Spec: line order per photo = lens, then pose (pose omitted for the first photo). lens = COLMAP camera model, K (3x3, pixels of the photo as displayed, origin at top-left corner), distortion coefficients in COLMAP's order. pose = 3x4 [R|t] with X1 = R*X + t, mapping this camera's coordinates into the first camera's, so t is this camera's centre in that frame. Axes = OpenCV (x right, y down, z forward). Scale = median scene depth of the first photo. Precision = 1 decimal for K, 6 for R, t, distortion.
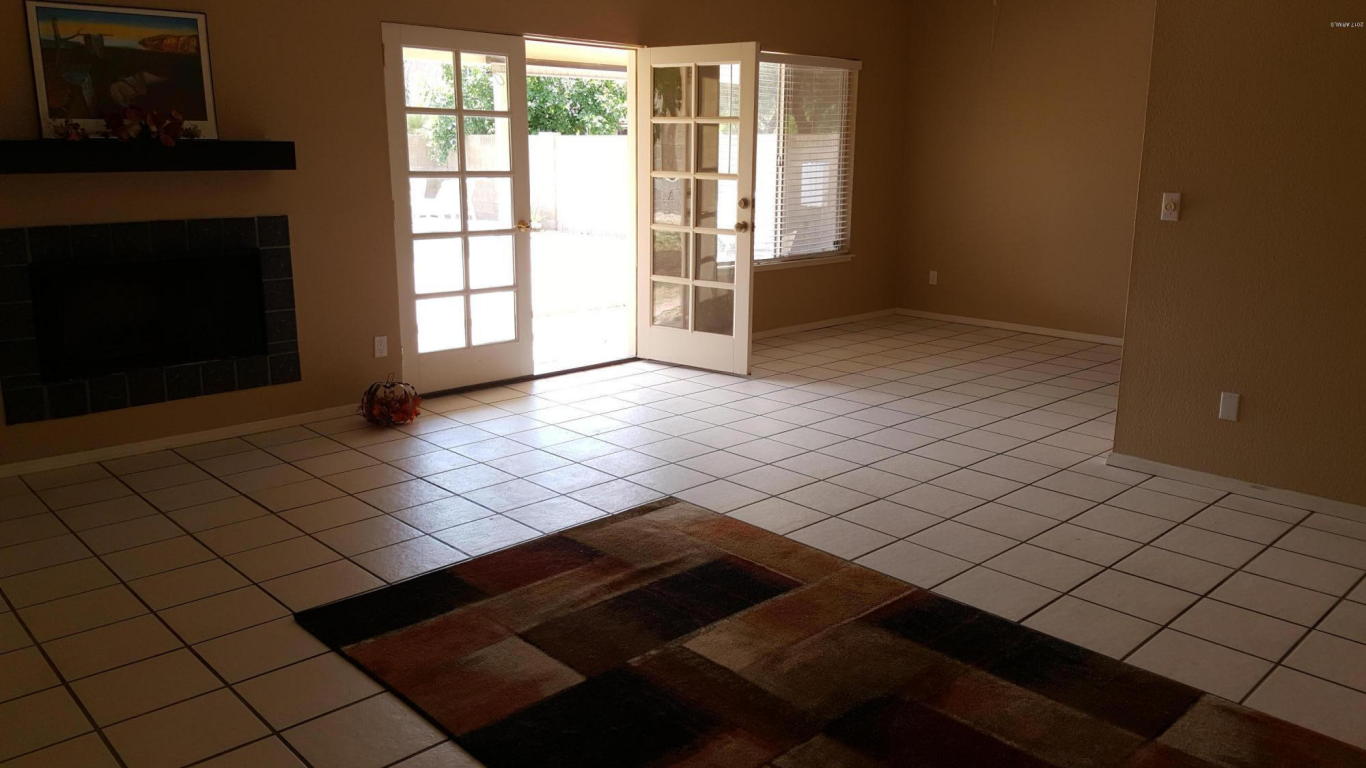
lens RADIAL K [[1017.9, 0, 696.9], [0, 1017.9, 386.0], [0, 0, 1]] dist [0.041471, -0.086139]
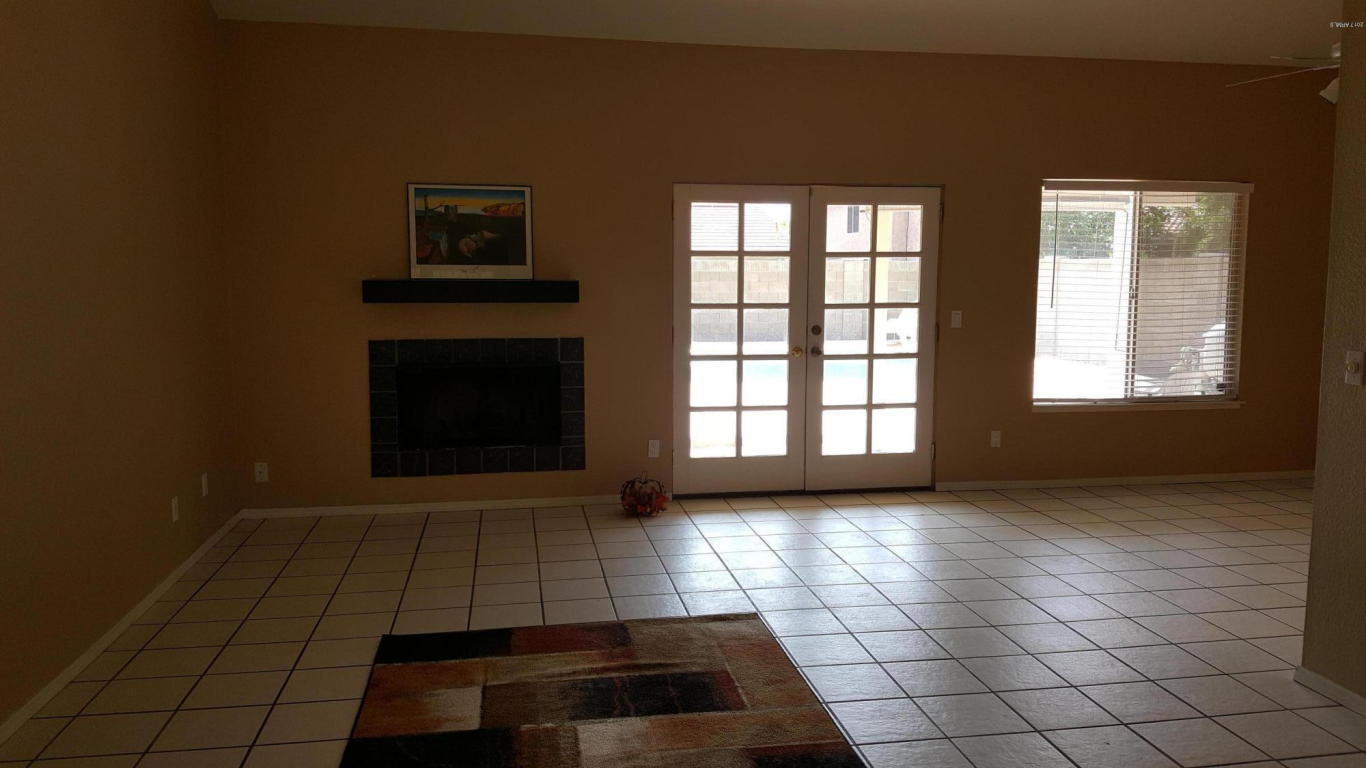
lens RADIAL K [[1017.9, 0, 689.5], [0, 1017.9, 387.4], [0, 0, 1]] dist [0.041471, -0.086139]
pose [[0.827150, 0.063633, -0.558367, 0.438774], [-0.124142, 0.989713, -0.071110, -0.035035], [0.548099, 0.128136, 0.826541, 0.045954]]
